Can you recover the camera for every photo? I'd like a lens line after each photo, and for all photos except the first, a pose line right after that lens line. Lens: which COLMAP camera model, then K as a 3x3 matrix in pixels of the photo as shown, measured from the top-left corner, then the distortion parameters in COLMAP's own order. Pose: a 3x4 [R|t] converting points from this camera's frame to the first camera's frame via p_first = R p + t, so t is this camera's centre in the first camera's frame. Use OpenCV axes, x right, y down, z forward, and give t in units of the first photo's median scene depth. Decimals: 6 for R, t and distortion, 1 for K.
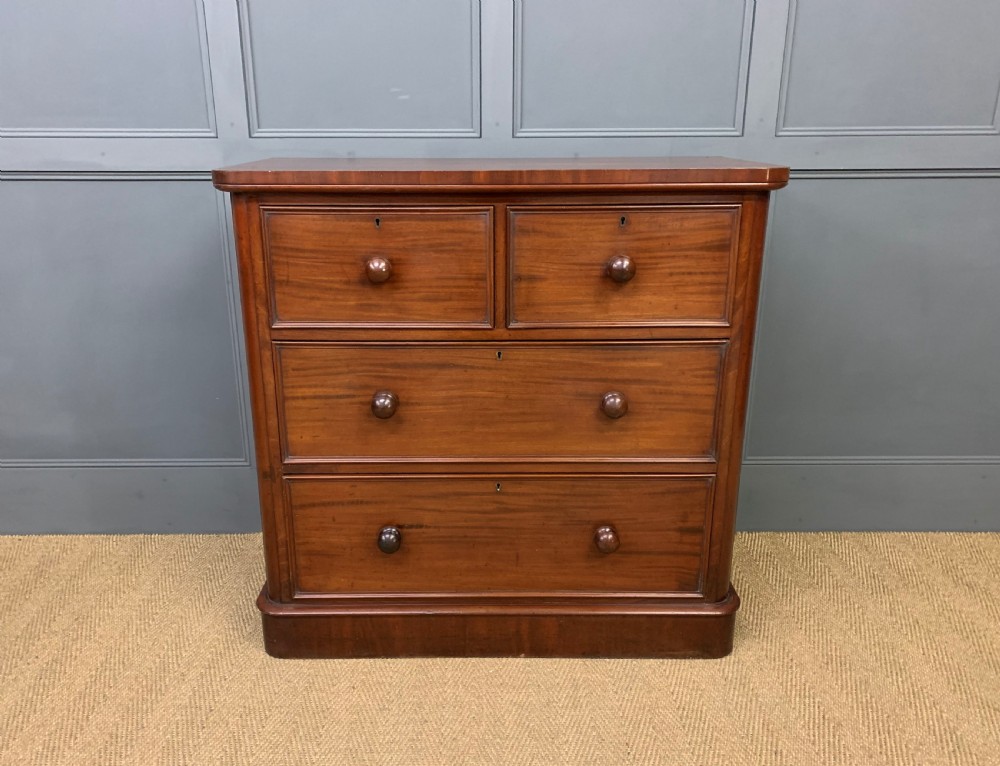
lens RADIAL K [[832.2, 0, 481.1], [0, 832.2, 404.5], [0, 0, 1]] dist [0.110982, -0.192048]
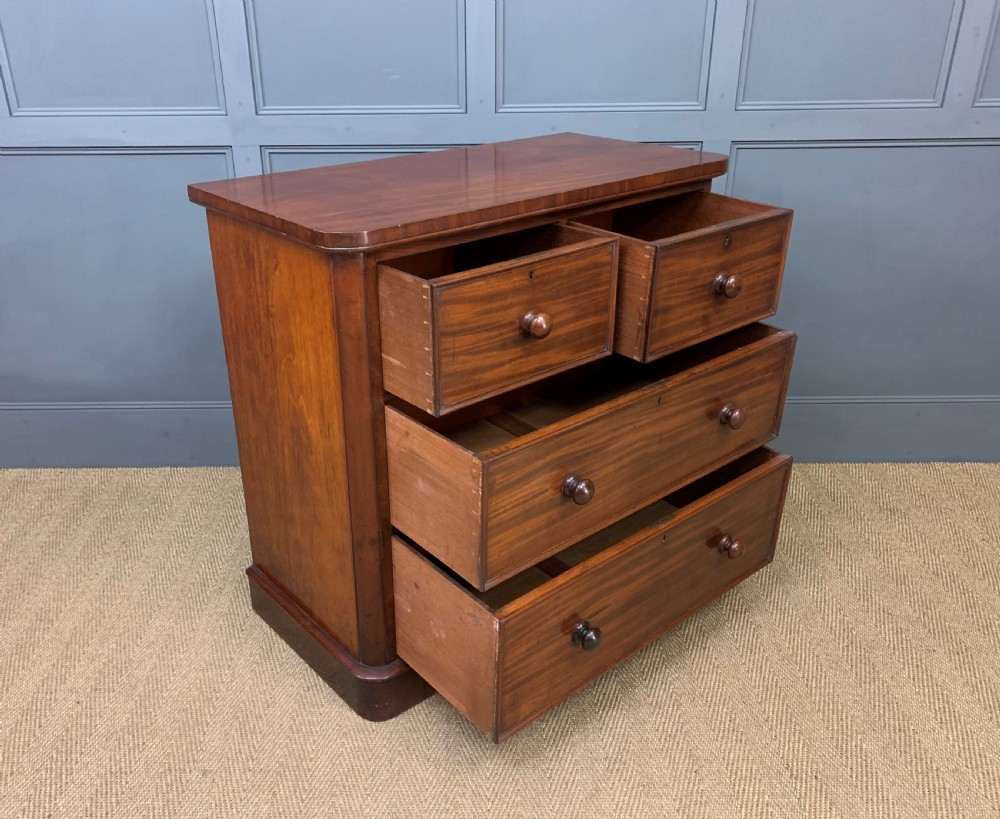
lens RADIAL K [[891.7, 0, 469.0], [0, 891.7, 415.3], [0, 0, 1]] dist [0.007932, 0.009666]
pose [[0.999976, -0.003871, -0.005666, 0.009903], [0.004529, 0.992618, 0.121198, -0.082136], [0.005155, -0.121221, 0.992612, -0.246079]]
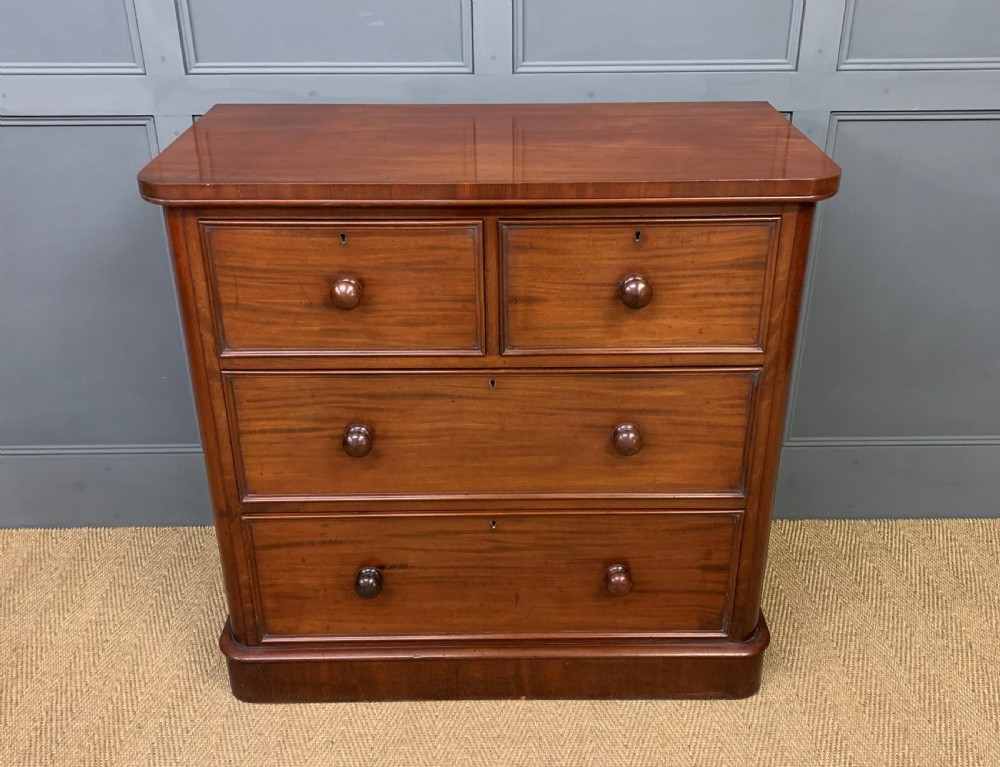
lens RADIAL K [[999.5, 0, 511.6], [0, 999.5, 377.5], [0, 0, 1]] dist [0.151712, -0.342830]
pose [[0.999918, -0.005421, 0.011573, 0.028593], [0.003652, 0.989022, 0.147723, -0.209704], [-0.012247, -0.147669, 0.988961, -0.005680]]
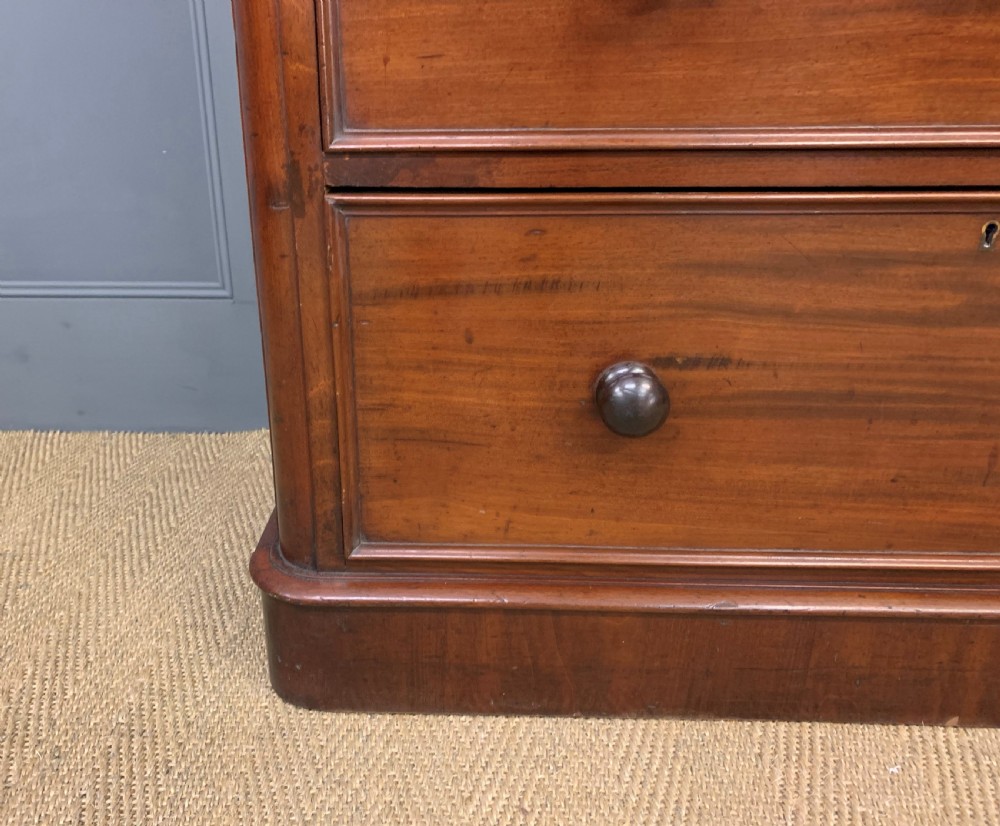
lens RADIAL K [[852.1, 0, 437.3], [0, 852.1, 416.6], [0, 0, 1]] dist [0.033217, -0.007286]
pose [[0.999391, 0.011927, -0.032796, -0.184012], [-0.009850, 0.997978, 0.062789, 0.153440], [0.033478, -0.062427, 0.997488, 0.671524]]
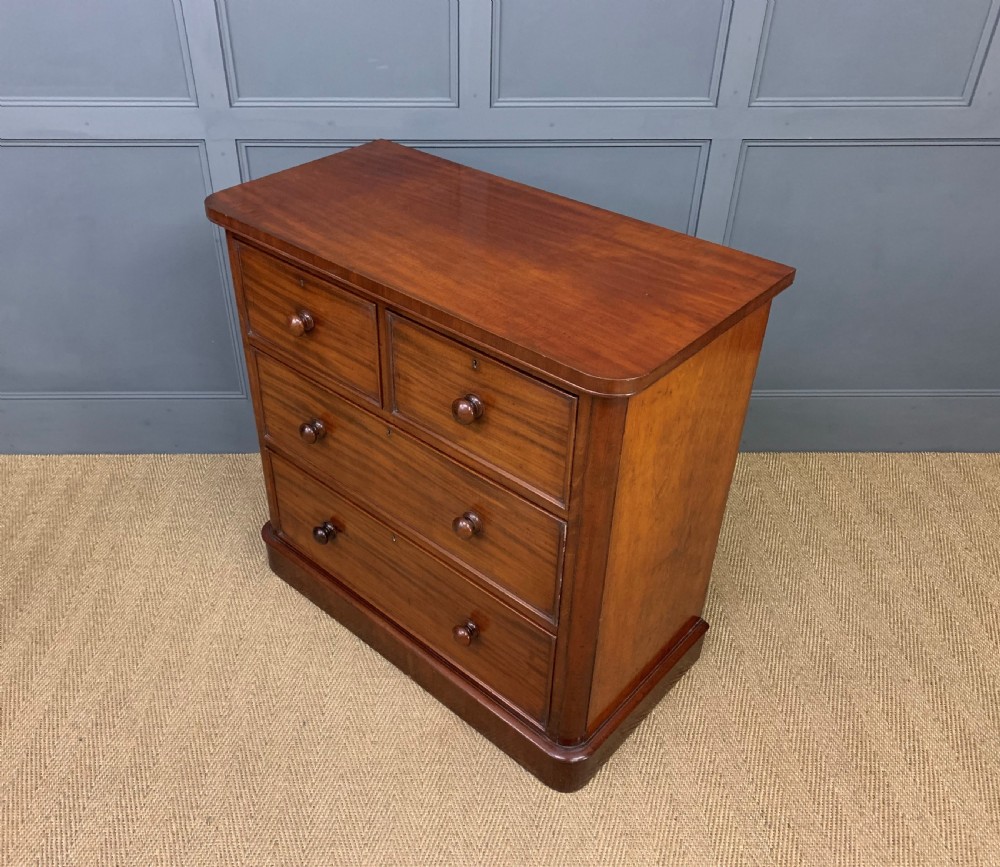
lens RADIAL K [[907.2, 0, 464.7], [0, 907.2, 422.9], [0, 0, 1]] dist [0.005504, 0.014681]
pose [[0.999945, 0.001018, 0.010395, -0.004915], [-0.003974, 0.957451, 0.288569, -0.327299], [-0.009659, -0.288595, 0.957403, -0.189642]]
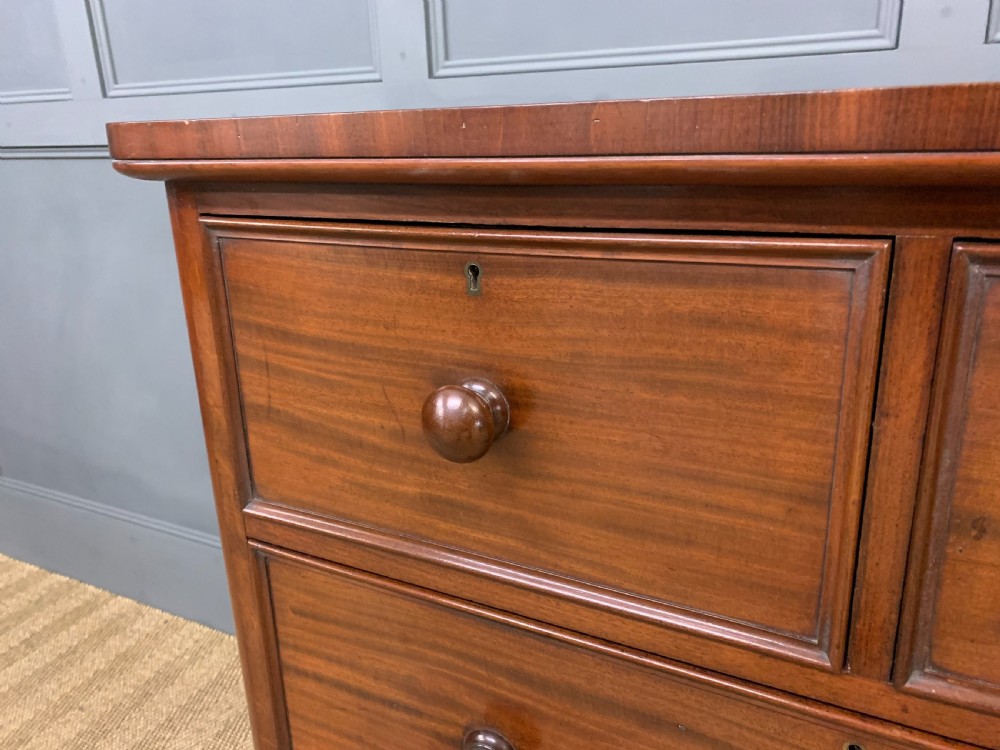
lens RADIAL K [[769.3, 0, 494.1], [0, 769.3, 371.3], [0, 0, 1]] dist [0.055603, -0.055267]
pose [[0.888392, 0.117520, -0.443789, 0.015414], [-0.114897, 0.992832, 0.032908, -0.177270], [0.444476, 0.021755, 0.895527, 0.686334]]
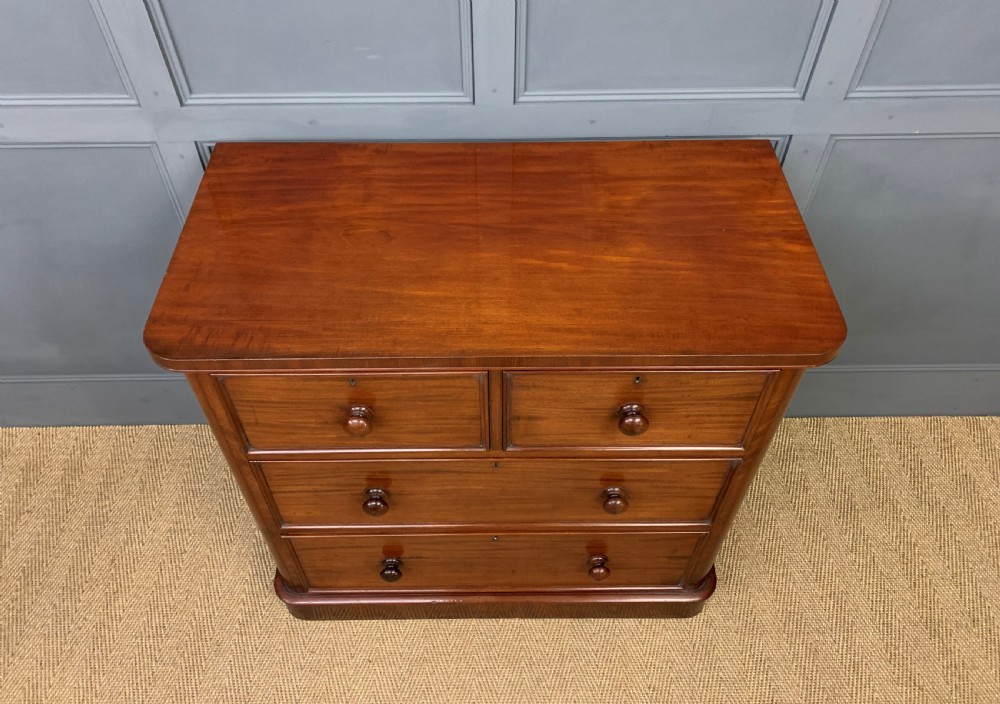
lens RADIAL K [[774.9, 0, 495.0], [0, 774.9, 325.7], [0, 0, 1]] dist [0.021609, -0.006054]
pose [[0.999944, -0.007129, 0.007761, 0.015147], [0.002321, 0.867335, 0.497720, -0.608020], [-0.010280, -0.497674, 0.867303, 0.316112]]
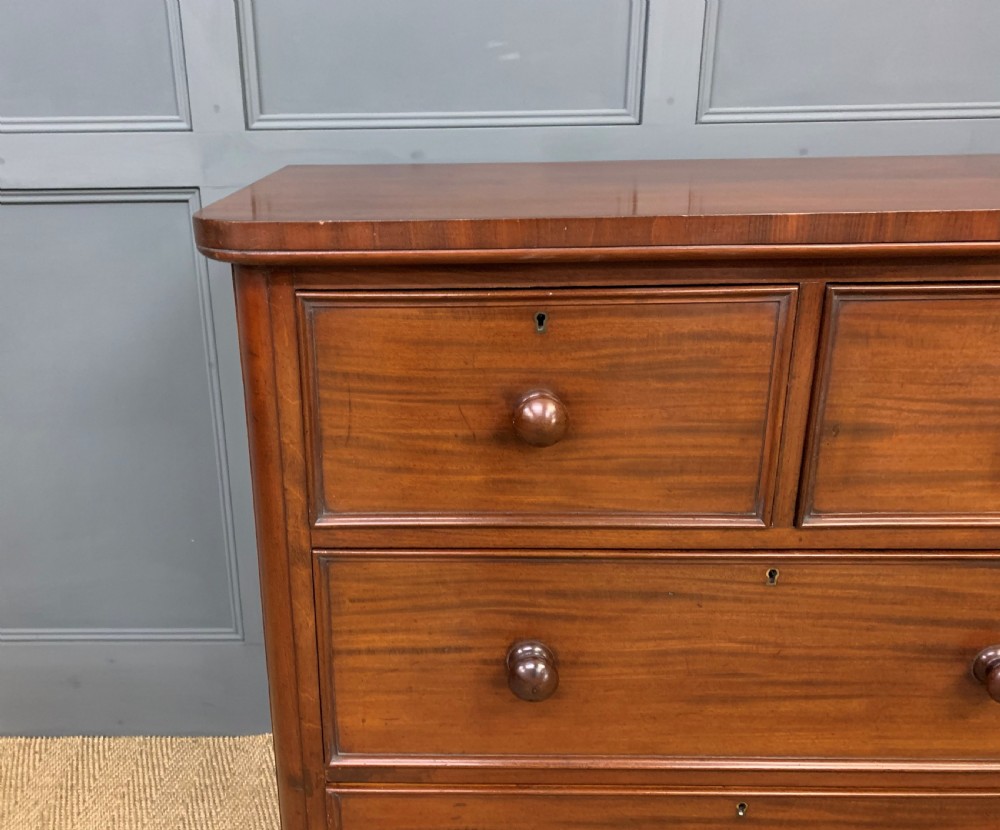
lens RADIAL K [[871.5, 0, 424.6], [0, 871.5, 402.4], [0, 0, 1]] dist [0.076407, -0.100469]
pose [[0.999630, -0.004318, -0.026868, -0.162617], [0.004925, 0.999733, 0.022560, -0.168830], [0.026763, -0.022684, 0.999384, 0.466233]]
